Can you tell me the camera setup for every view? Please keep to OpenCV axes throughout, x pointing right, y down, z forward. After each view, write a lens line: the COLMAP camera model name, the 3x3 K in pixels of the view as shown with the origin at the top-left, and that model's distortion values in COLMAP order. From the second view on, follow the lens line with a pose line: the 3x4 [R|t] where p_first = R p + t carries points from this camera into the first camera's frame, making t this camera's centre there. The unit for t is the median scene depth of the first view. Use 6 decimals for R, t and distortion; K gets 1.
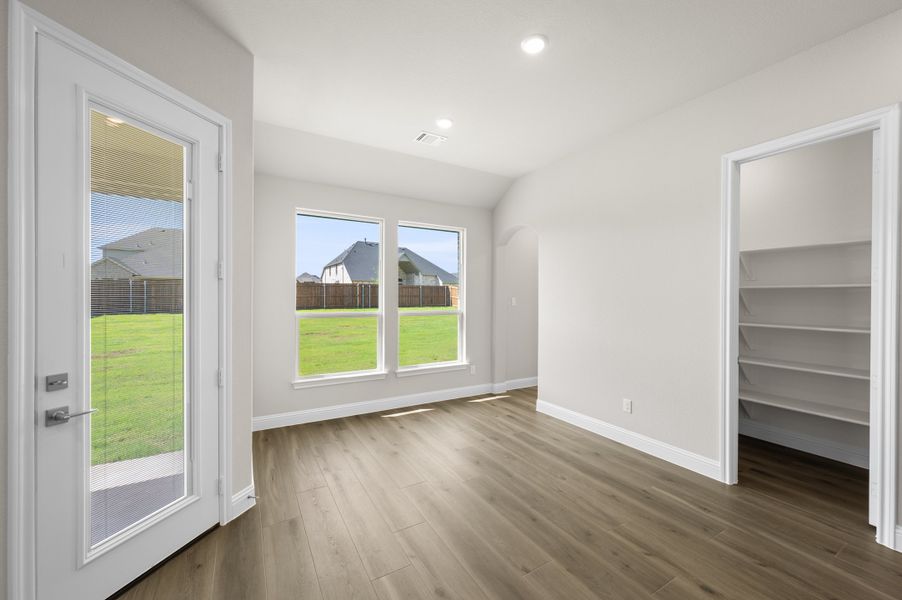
lens RADIAL K [[355.1, 0, 456.1], [0, 355.1, 296.5], [0, 0, 1]] dist [0.001294, 0.000097]
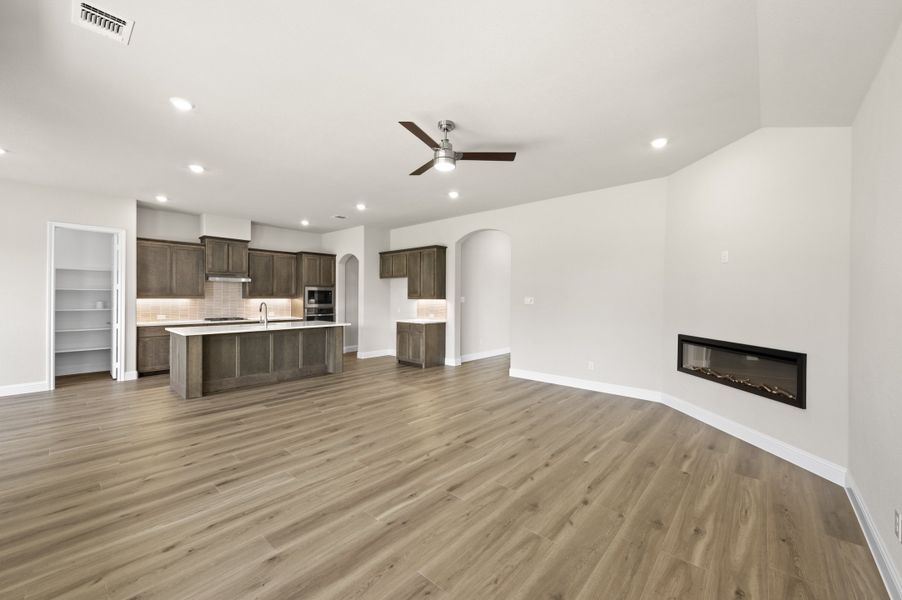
lens RADIAL K [[355.1, 0, 449.9], [0, 355.1, 298.5], [0, 0, 1]] dist [0.001294, 0.000097]
pose [[-0.298551, -0.007988, 0.954360, -1.862816], [-0.006890, 0.999957, 0.006214, -0.004812], [-0.954369, -0.004720, -0.298593, -0.539737]]
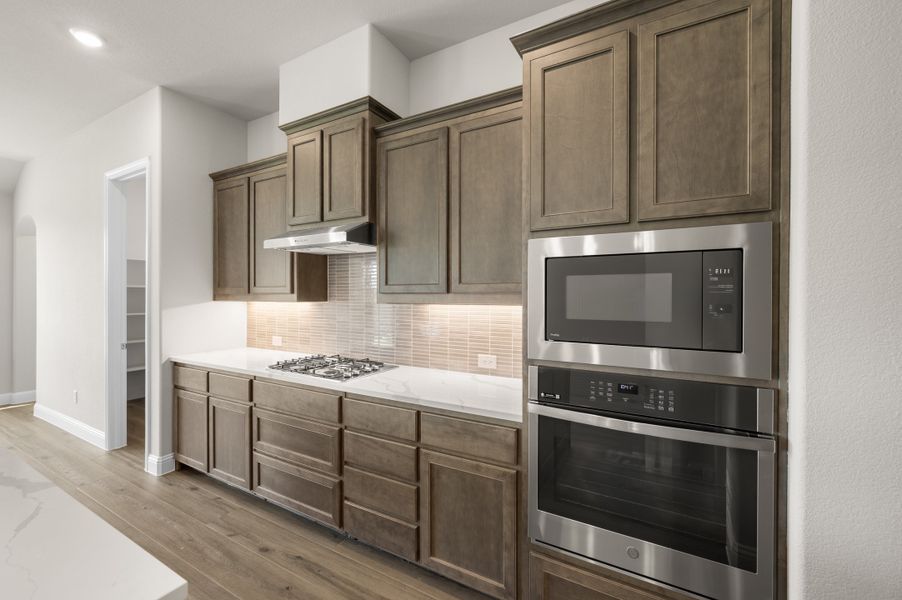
lens RADIAL K [[375.1, 0, 451.4], [0, 375.1, 294.4], [0, 0, 1]] dist [-0.004664, -0.000133]
pose [[0.870014, -0.007245, 0.492973, 1.206326], [0.005116, 0.999971, 0.005666, 0.001006], [-0.493000, -0.002408, 0.870026, -0.694032]]
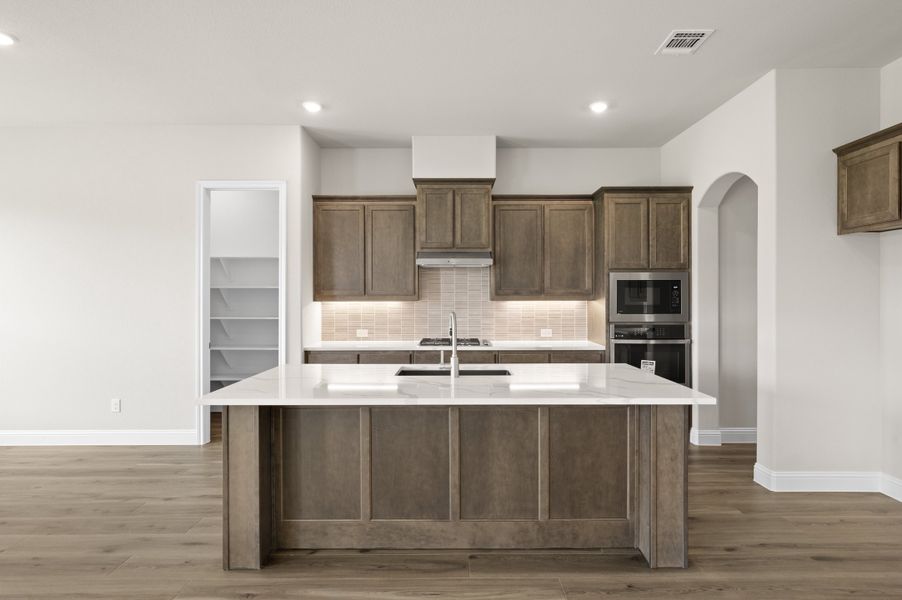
lens RADIAL K [[477.8, 0, 453.5], [0, 477.8, 296.7], [0, 0, 1]] dist [-0.002103, -0.000636]
pose [[0.511451, -0.007623, 0.859279, -0.238942], [0.003960, 0.999971, 0.006514, -0.002751], [-0.859303, 0.000071, 0.511466, -0.658907]]
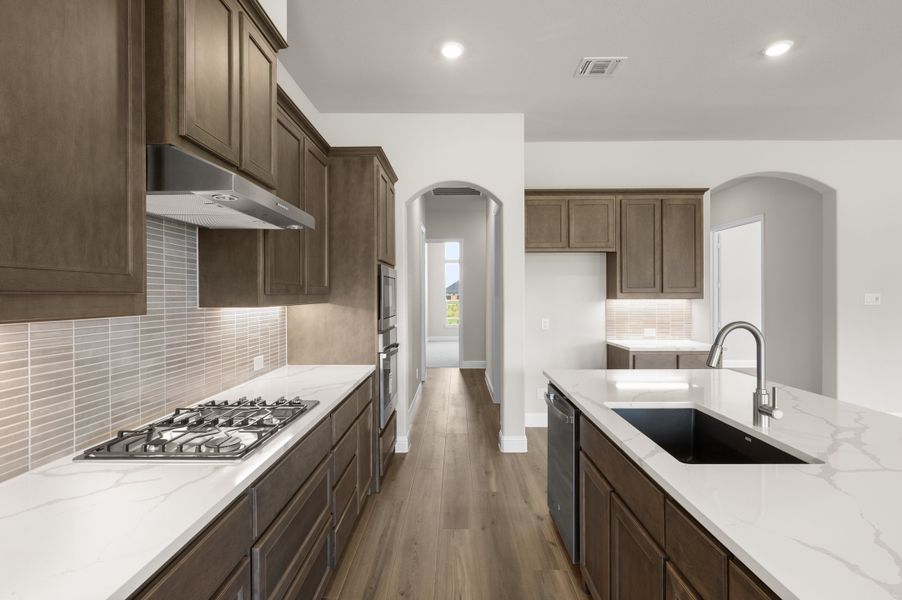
lens RADIAL K [[441.4, 0, 450.2], [0, 441.4, 296.5], [0, 0, 1]] dist [0.016671, 0.000454]
pose [[-0.853548, -0.004798, 0.520993, 0.791197], [-0.002222, 0.999982, 0.005570, 0.002981], [-0.521010, 0.003596, -0.853543, 0.711165]]
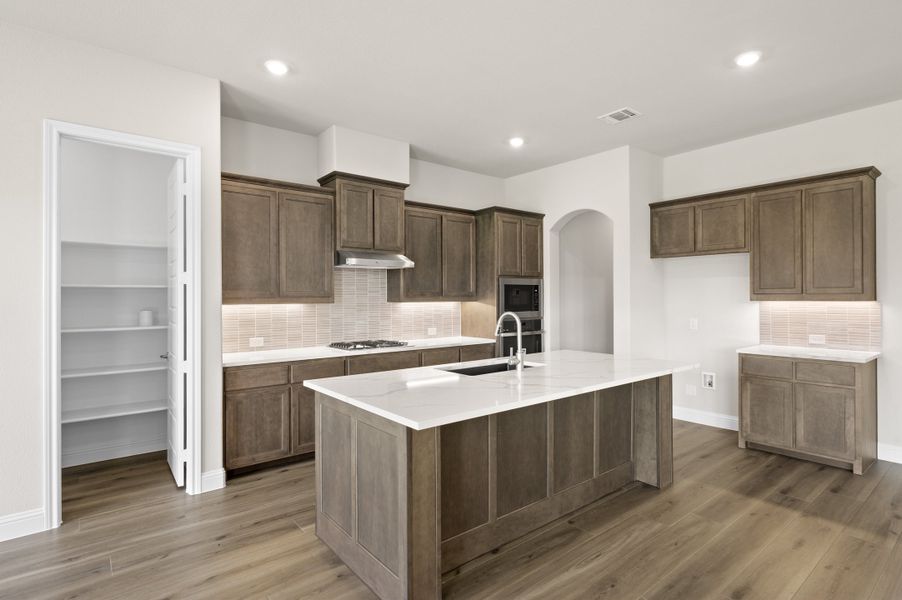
lens RADIAL K [[459.0, 0, 451.4], [0, 459.0, 297.7], [0, 0, 1]] dist [0.004418, -0.001756]
pose [[-0.143637, -0.006543, 0.989609, -0.423847], [0.001681, 0.999975, 0.006856, -0.004477], [-0.989629, 0.002648, -0.143623, 0.266685]]
